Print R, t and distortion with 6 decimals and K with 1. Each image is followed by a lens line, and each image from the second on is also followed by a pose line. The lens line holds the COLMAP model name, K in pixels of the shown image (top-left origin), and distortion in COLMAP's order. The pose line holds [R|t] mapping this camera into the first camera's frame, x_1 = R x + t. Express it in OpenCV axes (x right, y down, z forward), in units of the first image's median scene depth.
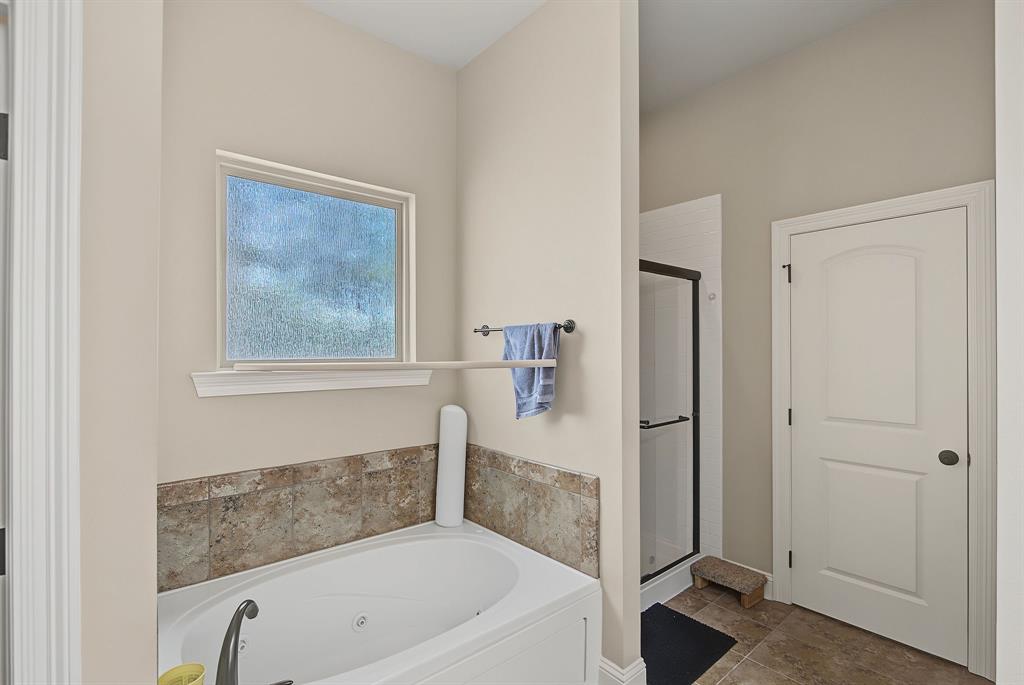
lens RADIAL K [[473.7, 0, 512.6], [0, 473.7, 349.2], [0, 0, 1]] dist [-0.001336, 0.000323]
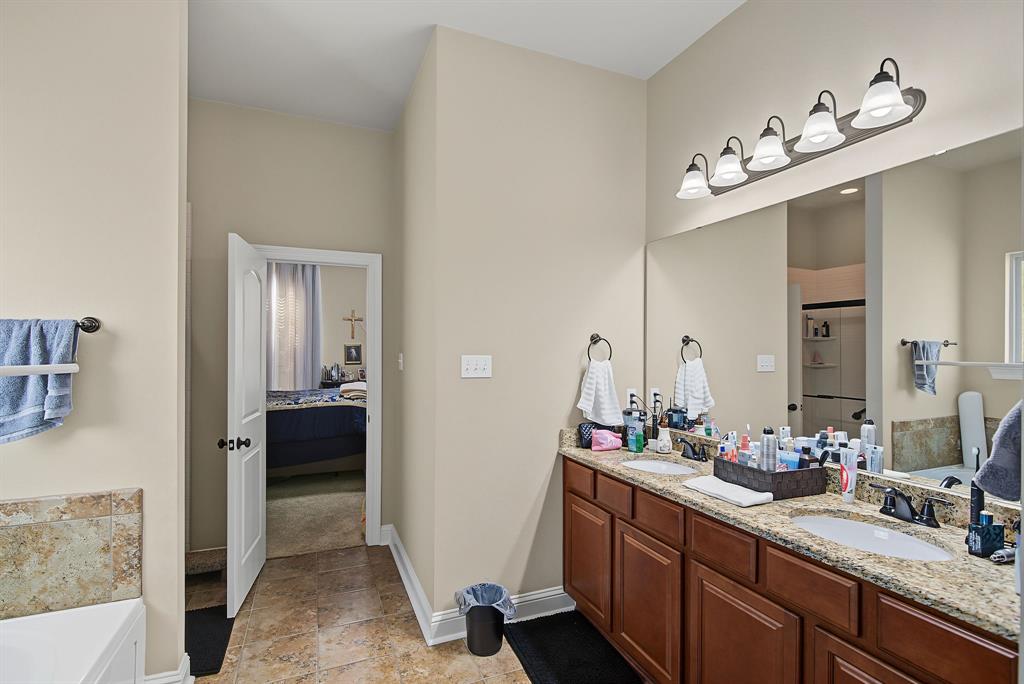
lens RADIAL K [[473.7, 0, 509.0], [0, 473.7, 345.8], [0, 0, 1]] dist [-0.001336, 0.000323]
pose [[0.319472, 0.007893, 0.947563, -0.453401], [-0.008529, 0.999949, -0.005454, -0.012129], [-0.947557, -0.006339, 0.319523, 0.012150]]
